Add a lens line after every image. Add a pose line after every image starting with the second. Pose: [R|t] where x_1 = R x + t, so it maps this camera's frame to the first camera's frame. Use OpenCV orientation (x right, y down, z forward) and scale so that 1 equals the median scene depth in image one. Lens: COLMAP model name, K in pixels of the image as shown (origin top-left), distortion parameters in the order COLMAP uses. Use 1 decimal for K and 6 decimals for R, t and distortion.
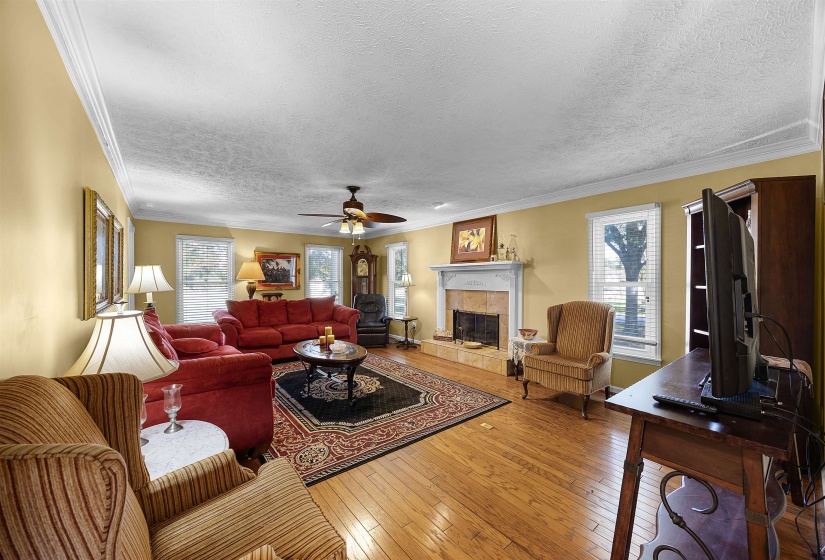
lens RADIAL K [[315.2, 0, 415.6], [0, 315.2, 279.2], [0, 0, 1]] dist [0.000687, 0.000071]
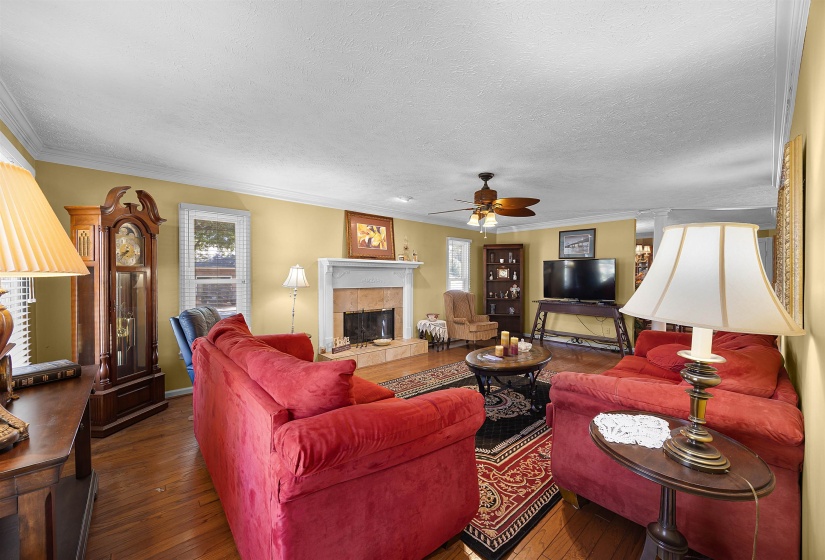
lens RADIAL K [[315.2, 0, 419.9], [0, 315.2, 278.9], [0, 0, 1]] dist [0.000687, 0.000071]
pose [[-0.055211, -0.007656, 0.998445, -0.800661], [-0.003779, 0.999965, 0.007459, -0.000344], [-0.998468, -0.003361, -0.055238, 0.910239]]
